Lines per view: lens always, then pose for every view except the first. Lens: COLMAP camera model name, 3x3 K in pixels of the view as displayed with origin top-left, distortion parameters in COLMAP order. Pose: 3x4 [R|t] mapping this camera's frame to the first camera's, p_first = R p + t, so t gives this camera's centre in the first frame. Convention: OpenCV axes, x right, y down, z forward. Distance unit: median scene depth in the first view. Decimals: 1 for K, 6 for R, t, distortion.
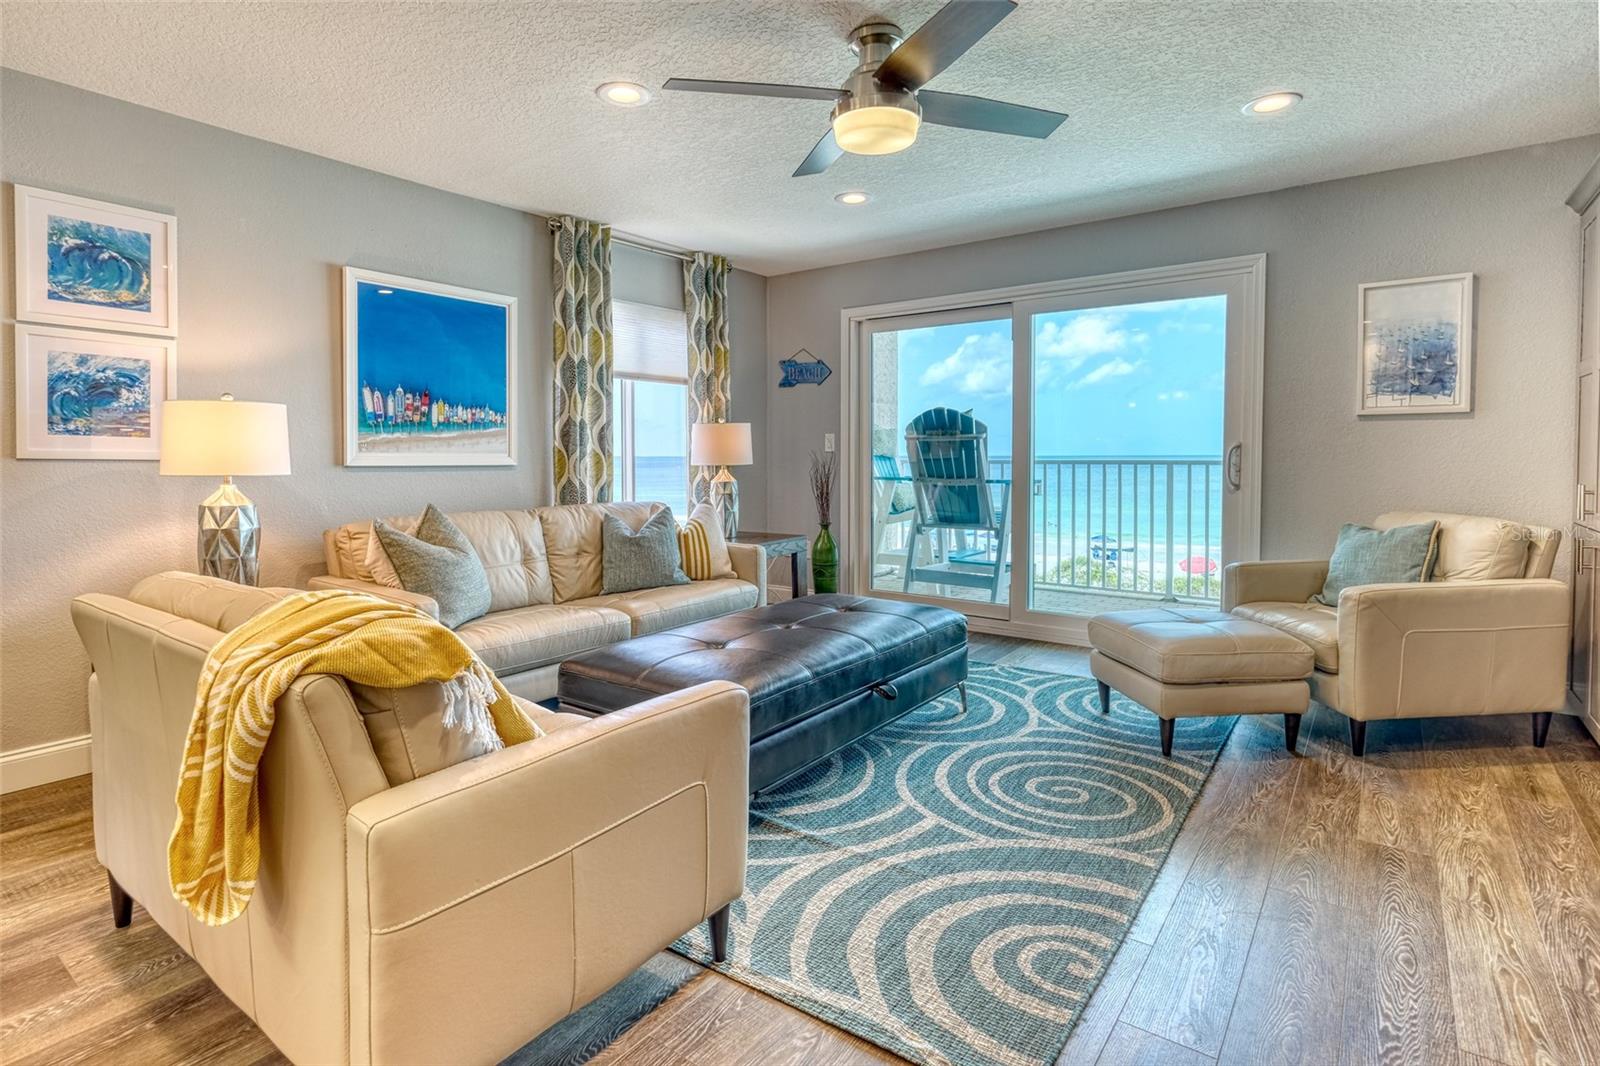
lens RADIAL K [[782.0, 0, 771.1], [0, 782.0, 475.9], [0, 0, 1]] dist [0.011080, -0.002849]
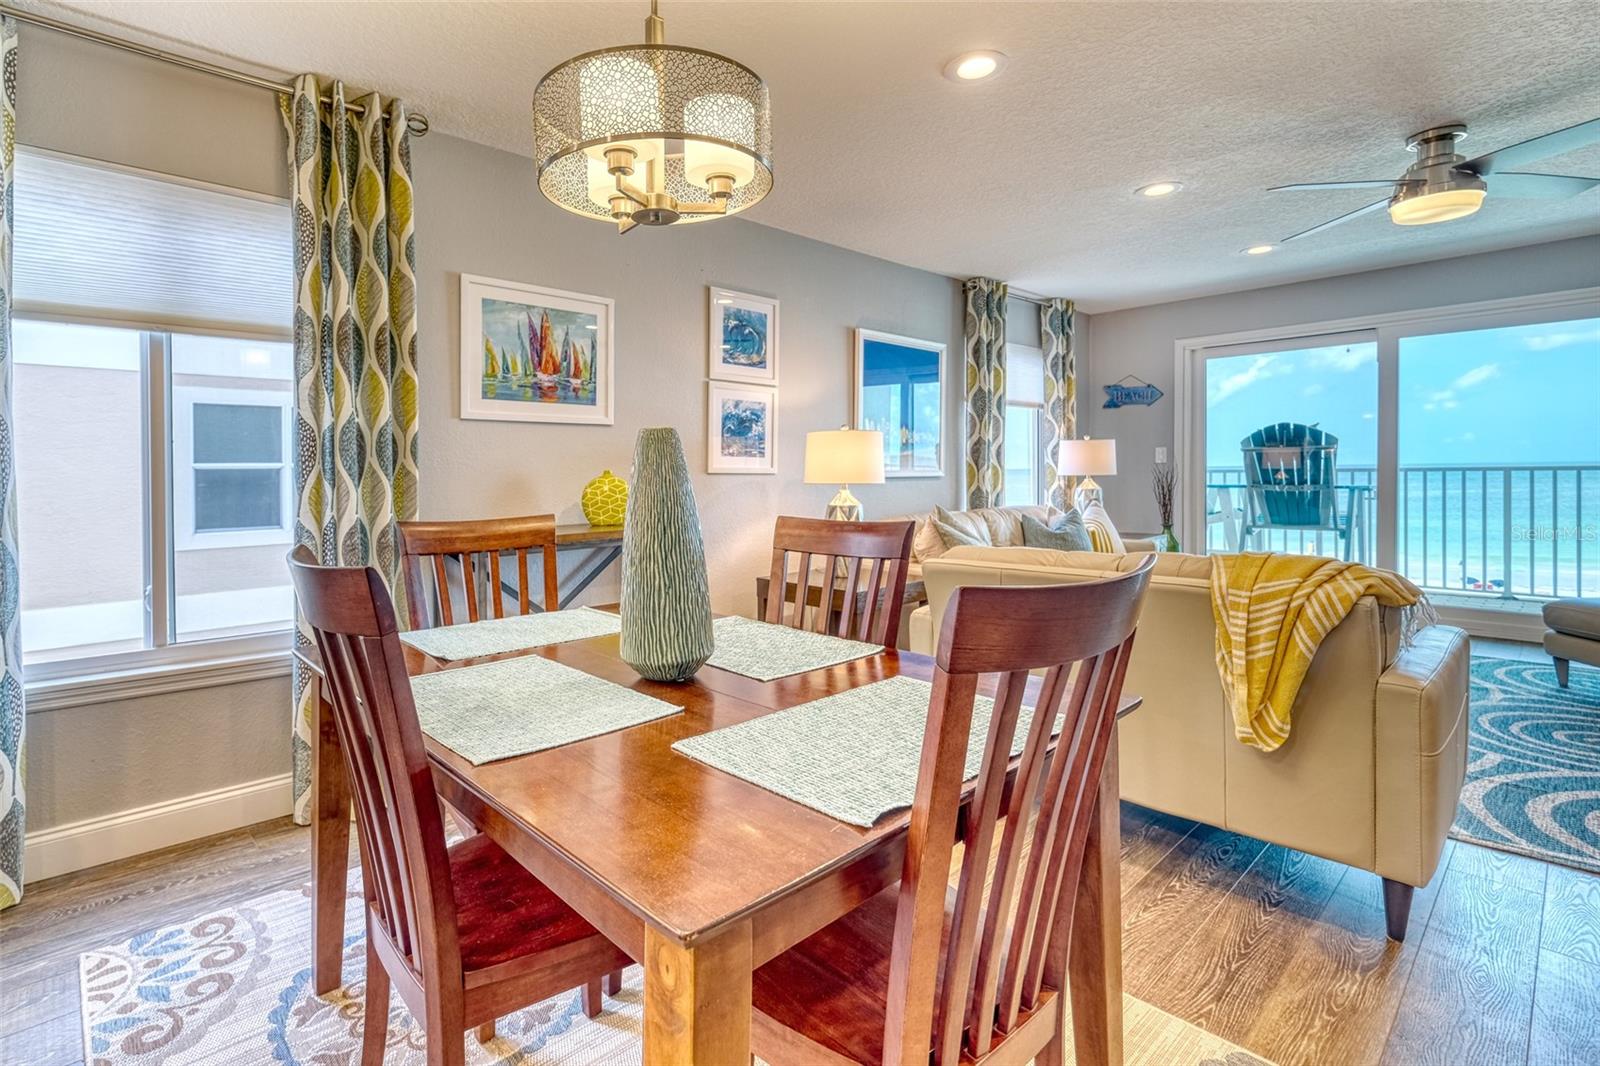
lens RADIAL K [[714.2, 0, 742.7], [0, 714.2, 488.3], [0, 0, 1]] dist [0.005330, 0.001273]
pose [[0.983694, -0.005180, -0.179775, -0.441806], [0.004981, 0.999986, -0.001561, 0.005642], [0.179780, 0.000640, 0.983707, -0.196746]]
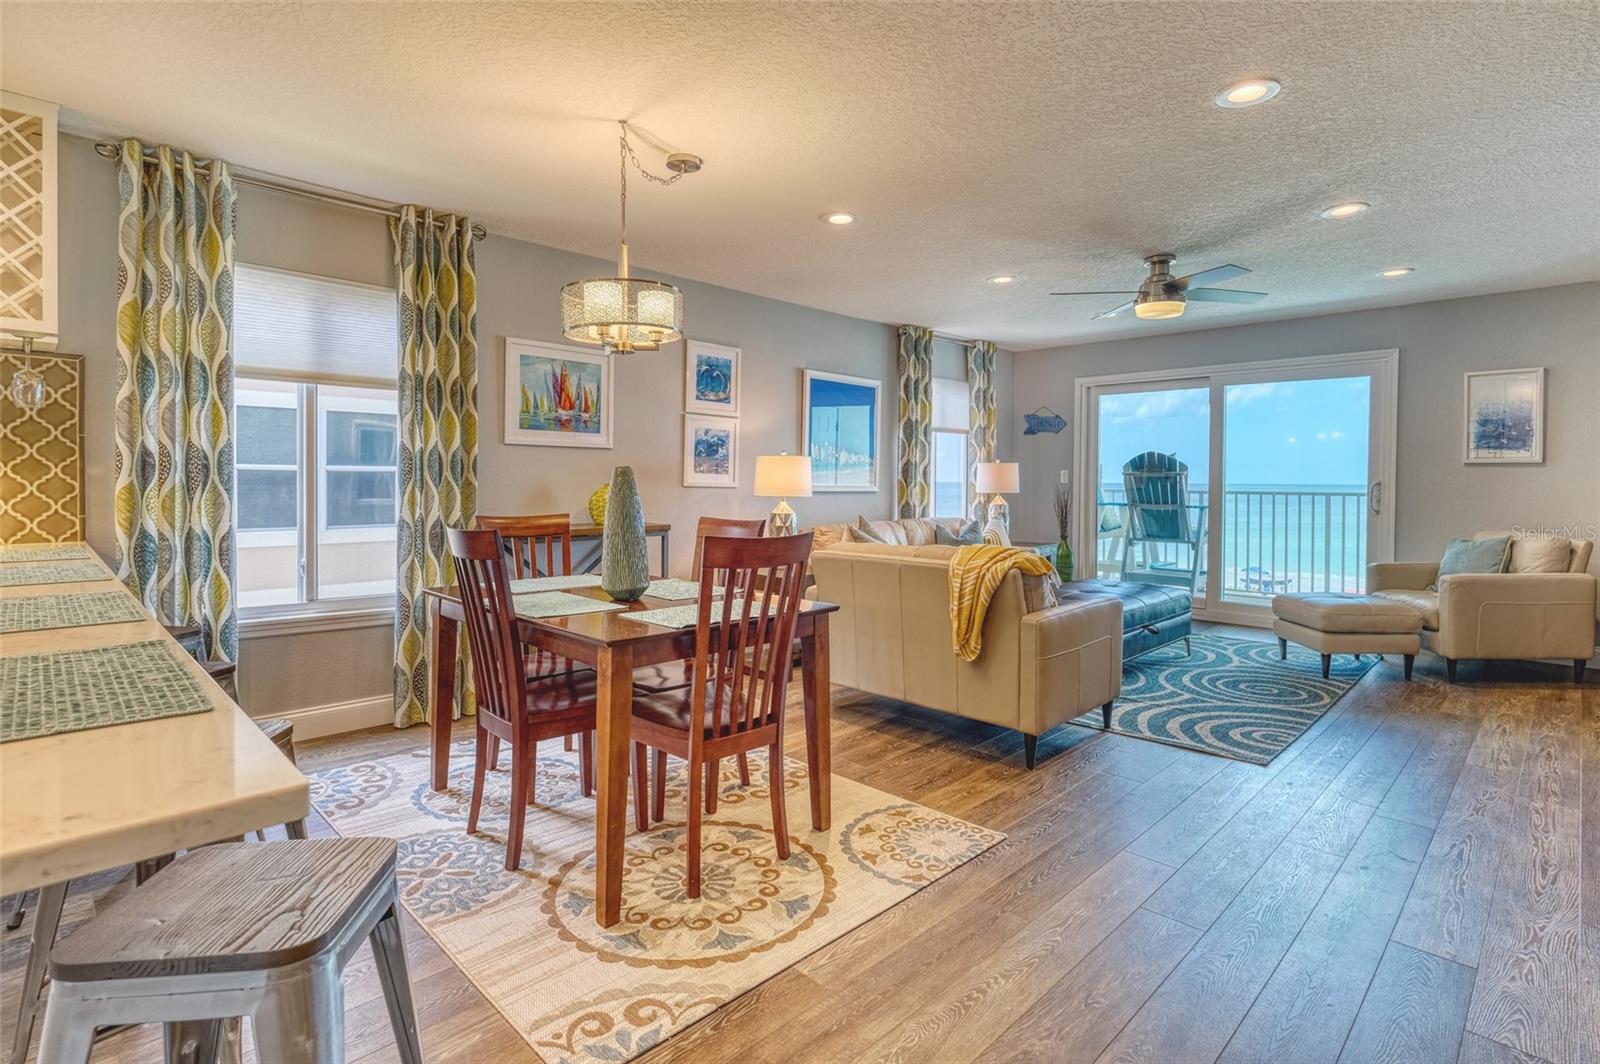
lens RADIAL K [[865.4, 0, 799.1], [0, 865.4, 487.3], [0, 0, 1]] dist [0.009272, -0.004482]
pose [[0.997187, 0.010697, -0.074189, -0.357037], [-0.011831, 0.999820, -0.014865, 0.005233], [0.074017, 0.015701, 0.997133, -0.690216]]
